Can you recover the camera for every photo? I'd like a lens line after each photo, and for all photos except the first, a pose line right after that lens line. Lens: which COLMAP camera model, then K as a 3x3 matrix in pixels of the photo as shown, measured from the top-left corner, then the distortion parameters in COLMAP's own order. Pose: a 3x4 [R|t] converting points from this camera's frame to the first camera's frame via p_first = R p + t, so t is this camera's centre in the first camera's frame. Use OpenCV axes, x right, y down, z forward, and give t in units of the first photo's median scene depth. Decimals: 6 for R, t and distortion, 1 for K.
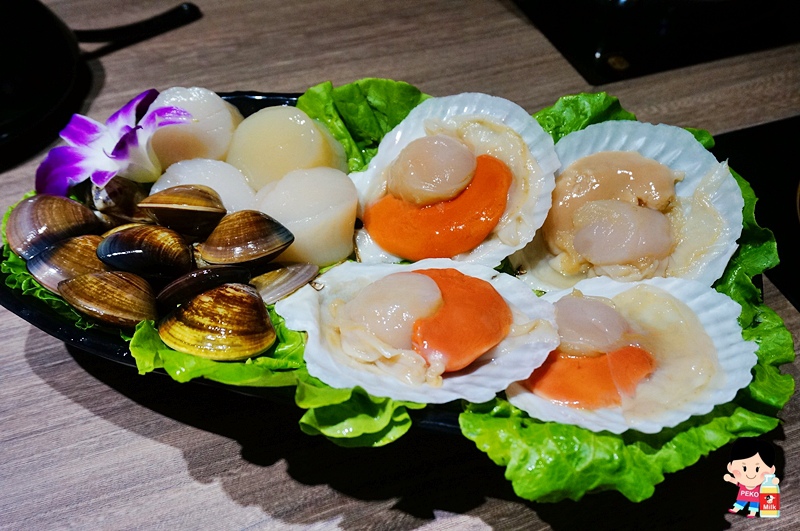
lens RADIAL K [[834.6, 0, 400.0], [0, 834.6, 265.5], [0, 0, 1]] dist [-0.015285, -0.001081]
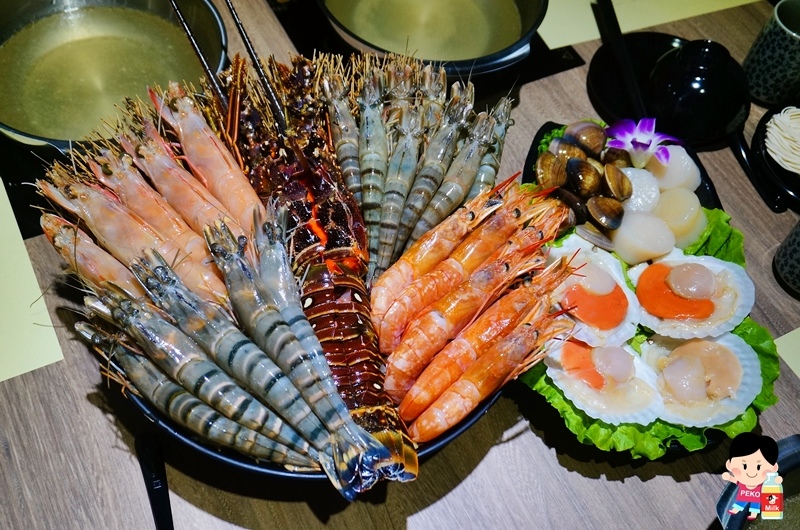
lens RADIAL K [[834.6, 0, 400.0], [0, 834.6, 265.0], [0, 0, 1]] dist [-0.015285, -0.001081]
pose [[0.214524, 0.829883, -0.515047, 0.806314], [-0.757360, 0.474318, 0.448807, -0.464833], [0.616753, 0.293796, 0.730273, -0.722112]]
